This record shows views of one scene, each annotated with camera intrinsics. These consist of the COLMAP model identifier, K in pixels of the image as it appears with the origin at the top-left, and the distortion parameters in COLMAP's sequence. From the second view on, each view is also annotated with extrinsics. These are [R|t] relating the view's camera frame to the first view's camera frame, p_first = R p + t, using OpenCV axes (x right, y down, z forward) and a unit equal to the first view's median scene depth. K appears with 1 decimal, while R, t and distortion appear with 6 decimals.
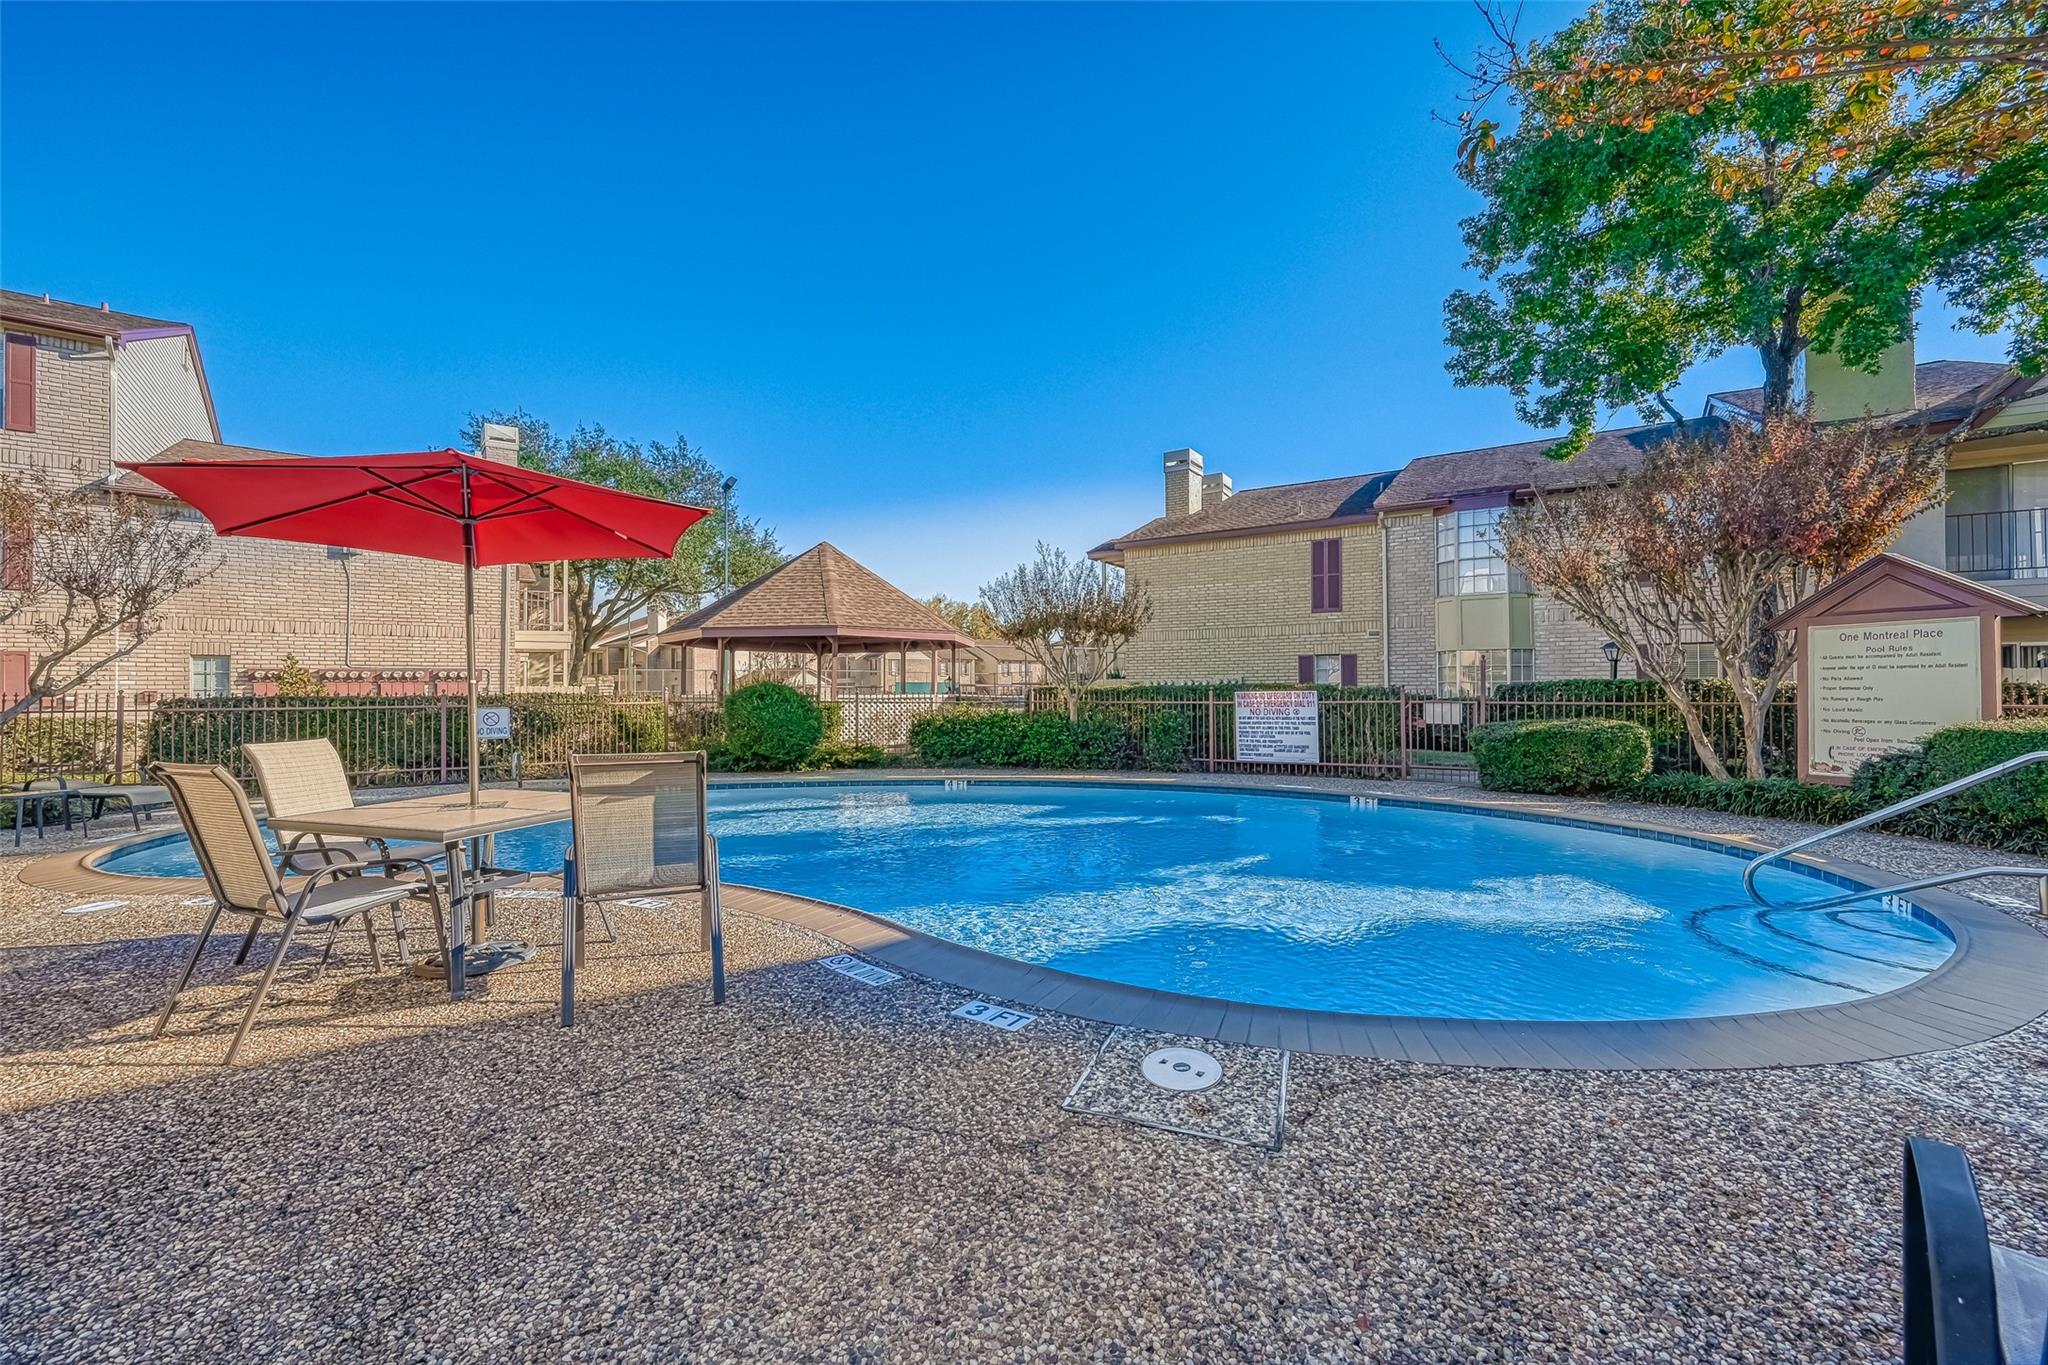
lens RADIAL K [[819.2, 0, 1024.0], [0, 819.2, 682.5], [0, 0, 1]] dist [0.001816, -0.000038]
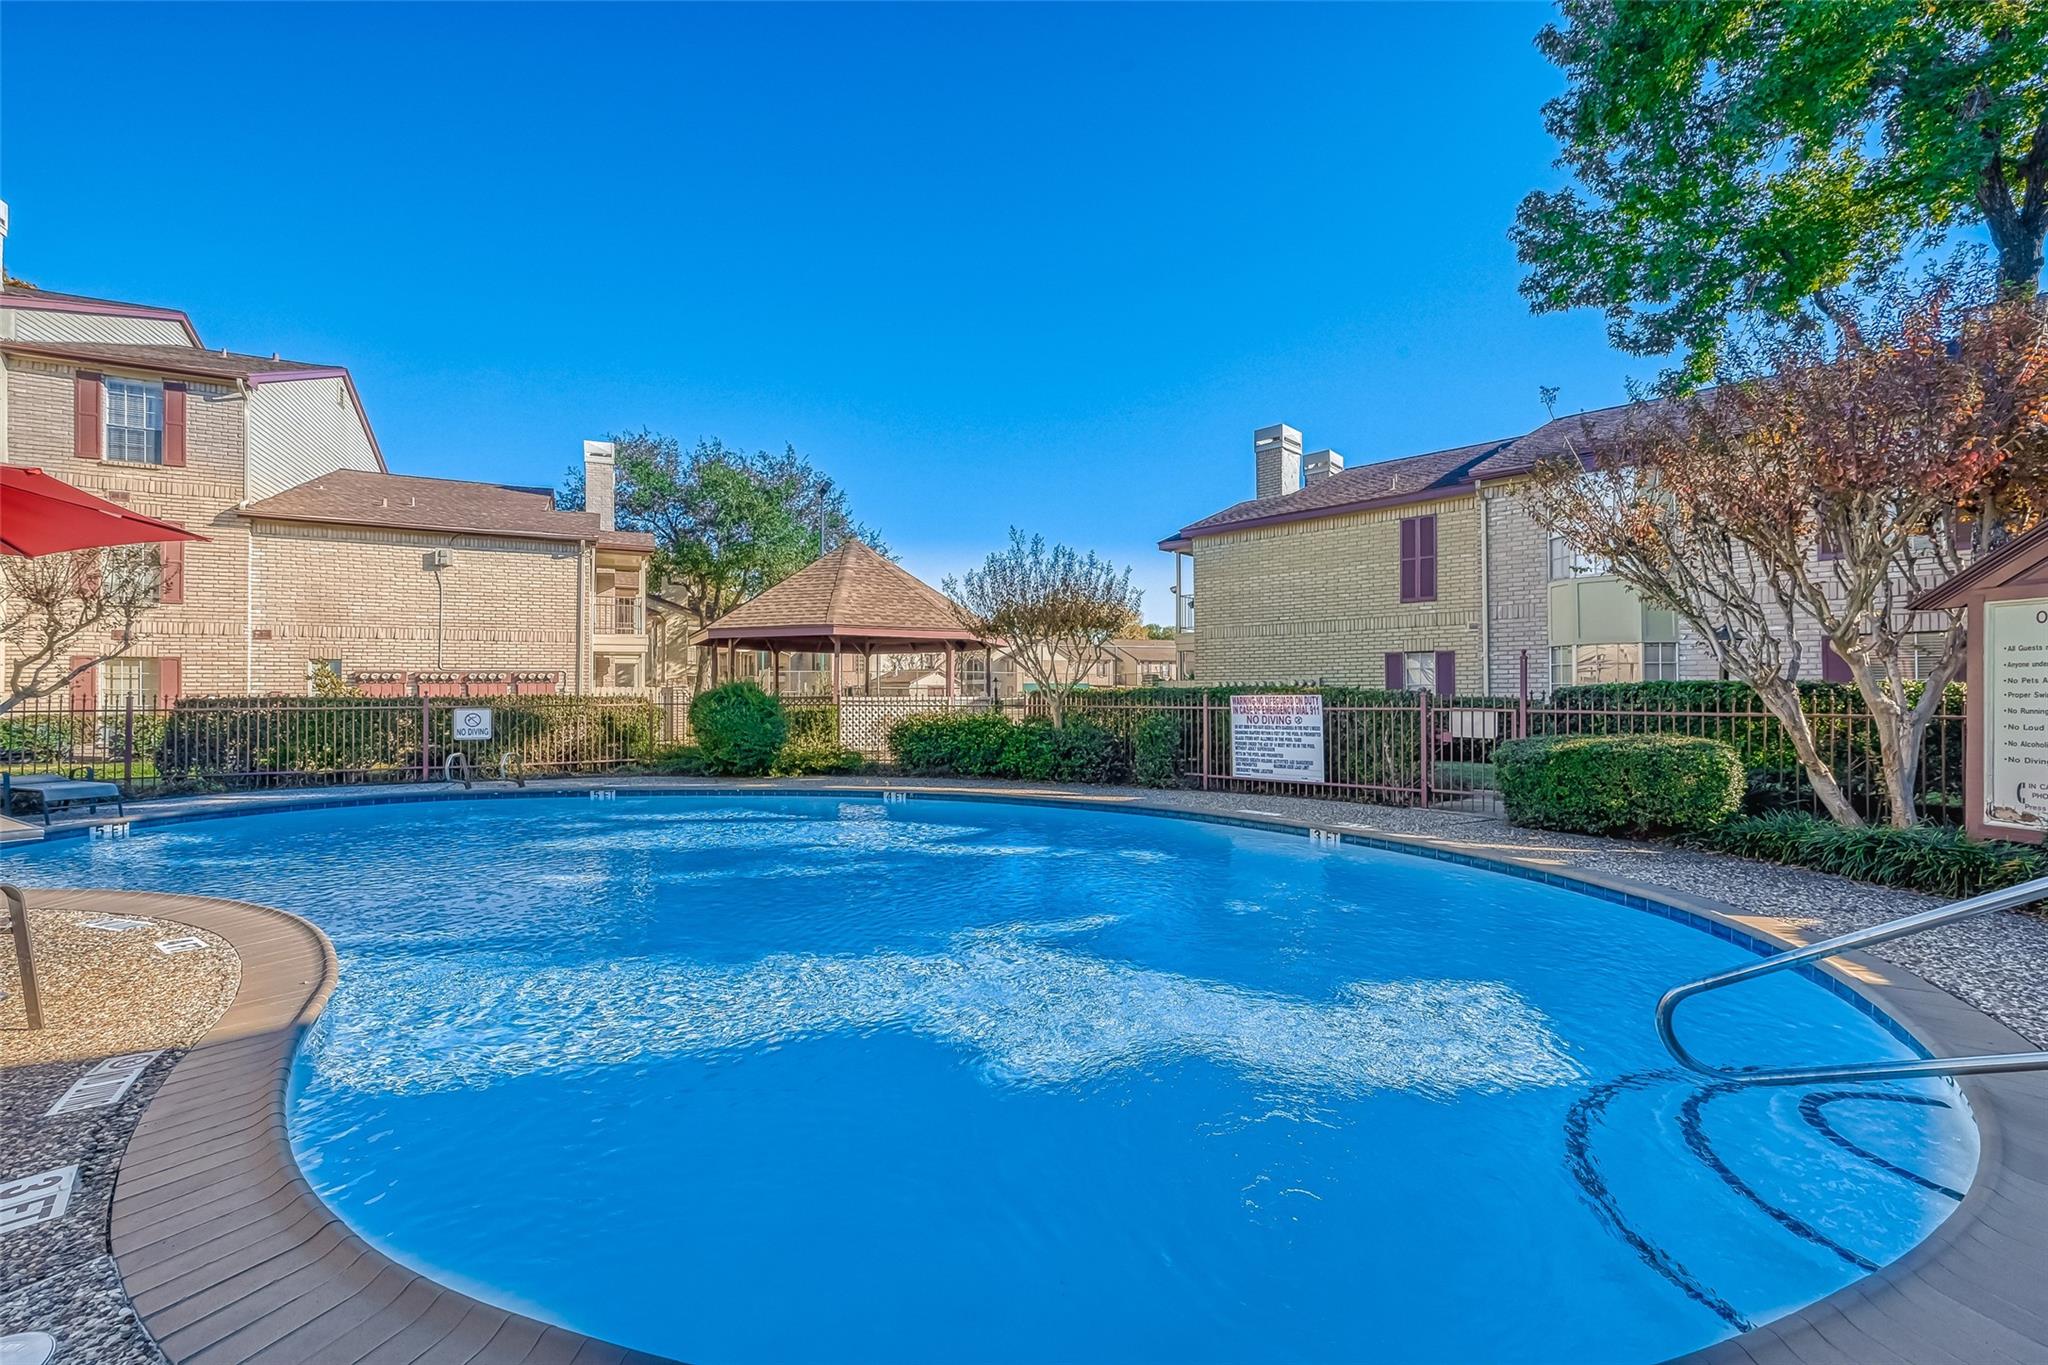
lens RADIAL K [[817.3, 0, 1025.6], [0, 817.3, 687.4], [0, 0, 1]] dist [0.001112, 0.000201]
pose [[0.980178, 0.001314, -0.198113, 0.212782], [-0.000303, 0.999987, 0.005135, -0.001460], [0.198117, -0.004974, 0.980166, 0.127456]]
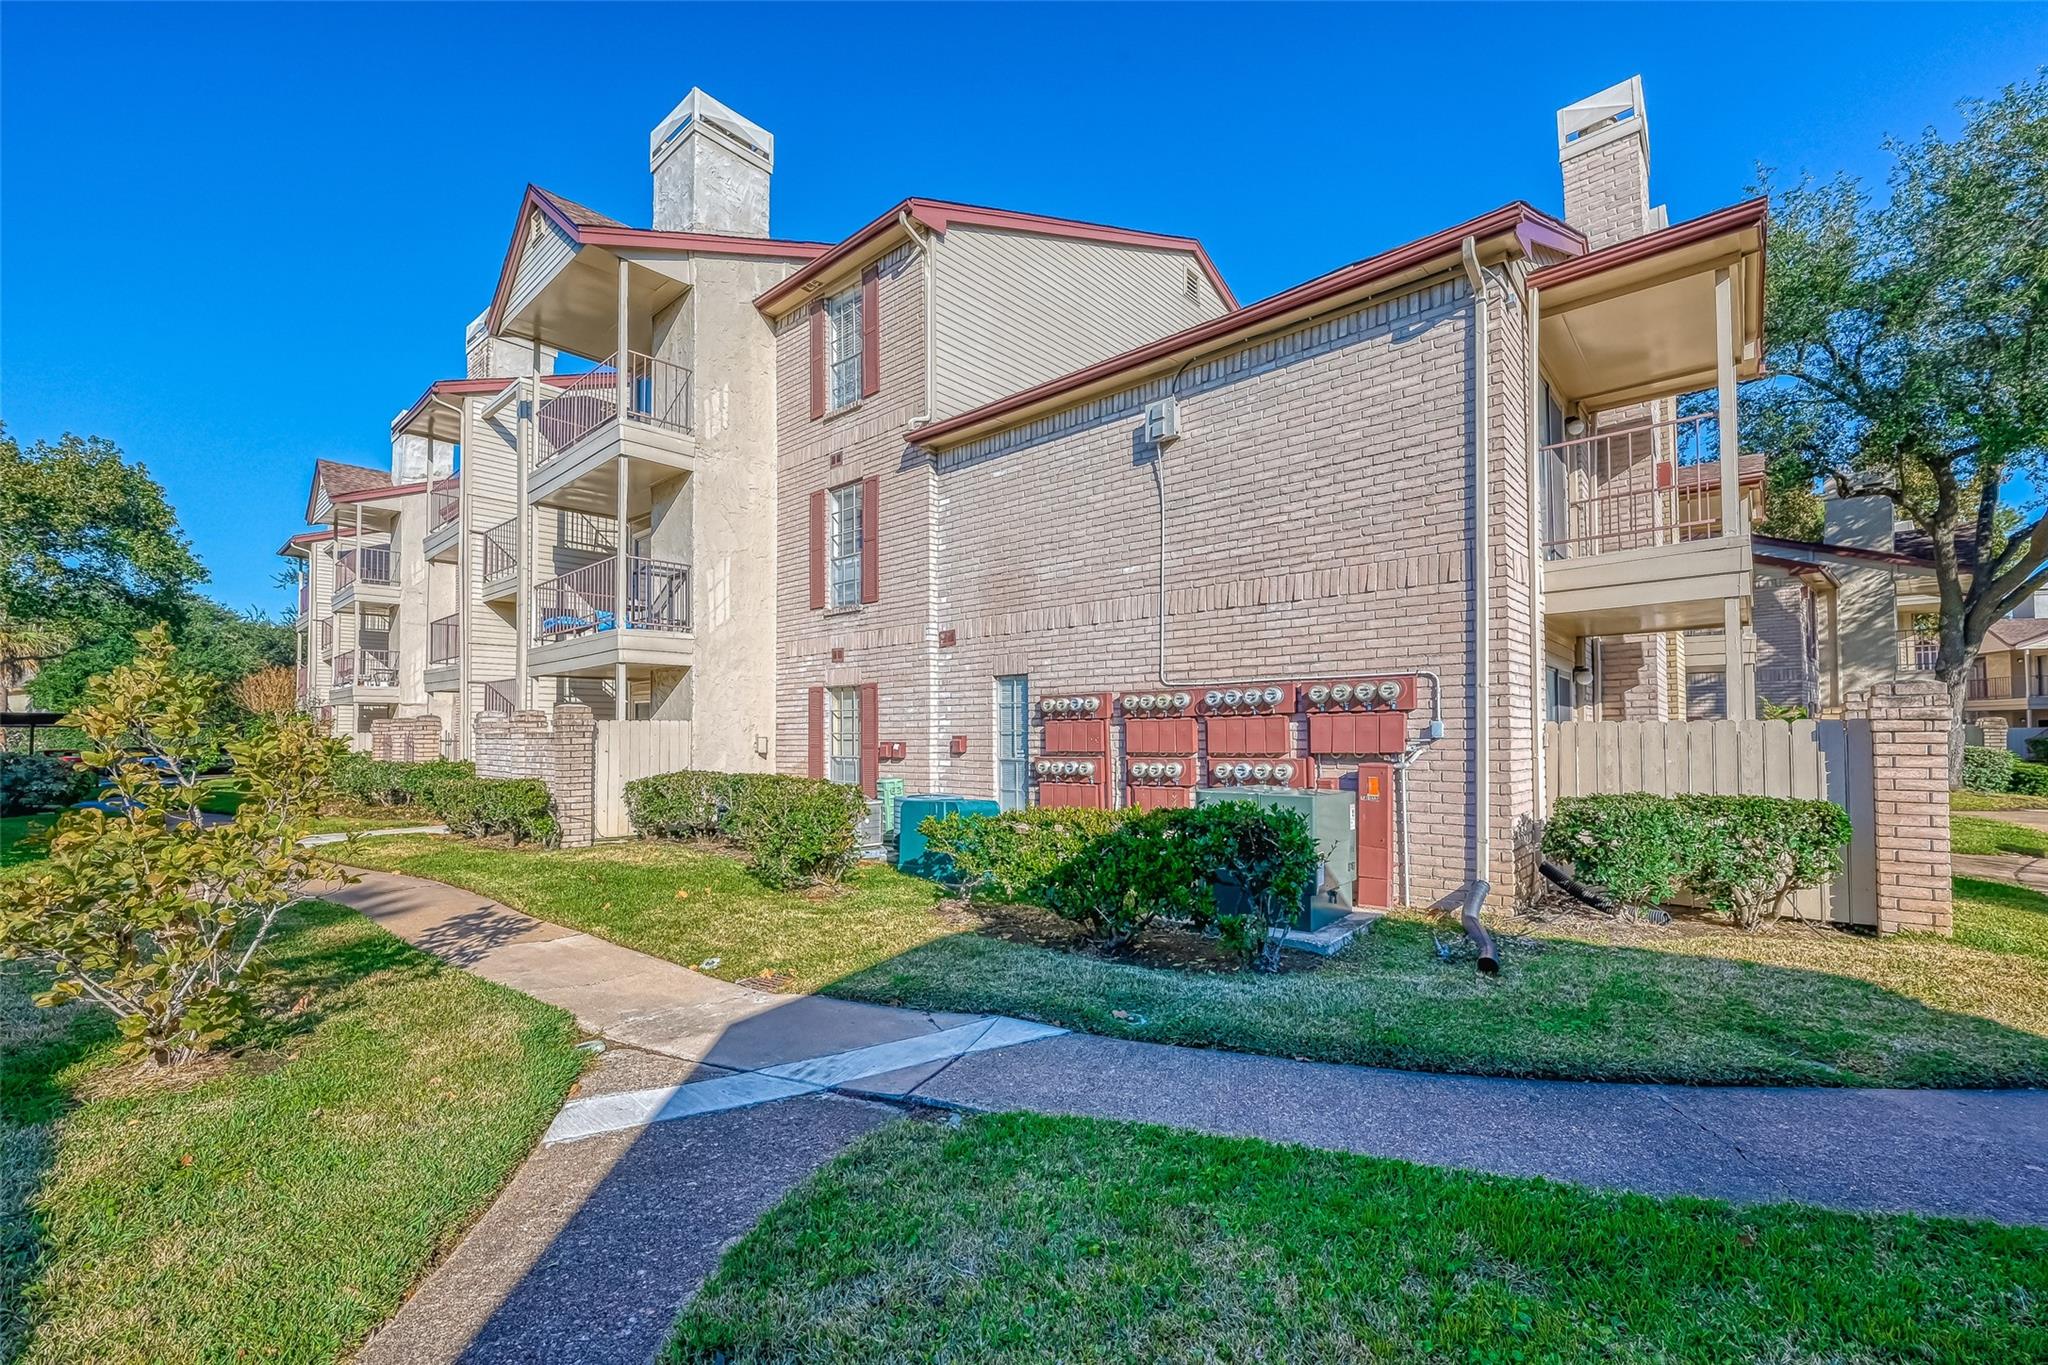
lens RADIAL K [[831.2, 0, 1023.3], [0, 831.2, 701.9], [0, 0, 1]] dist [0.001362, -0.004730]
pose [[0.173872, -0.030126, -0.984307, -0.526524], [0.012777, 0.999517, -0.028334, 0.003760], [0.984685, -0.007650, 0.174173, 1.182609]]
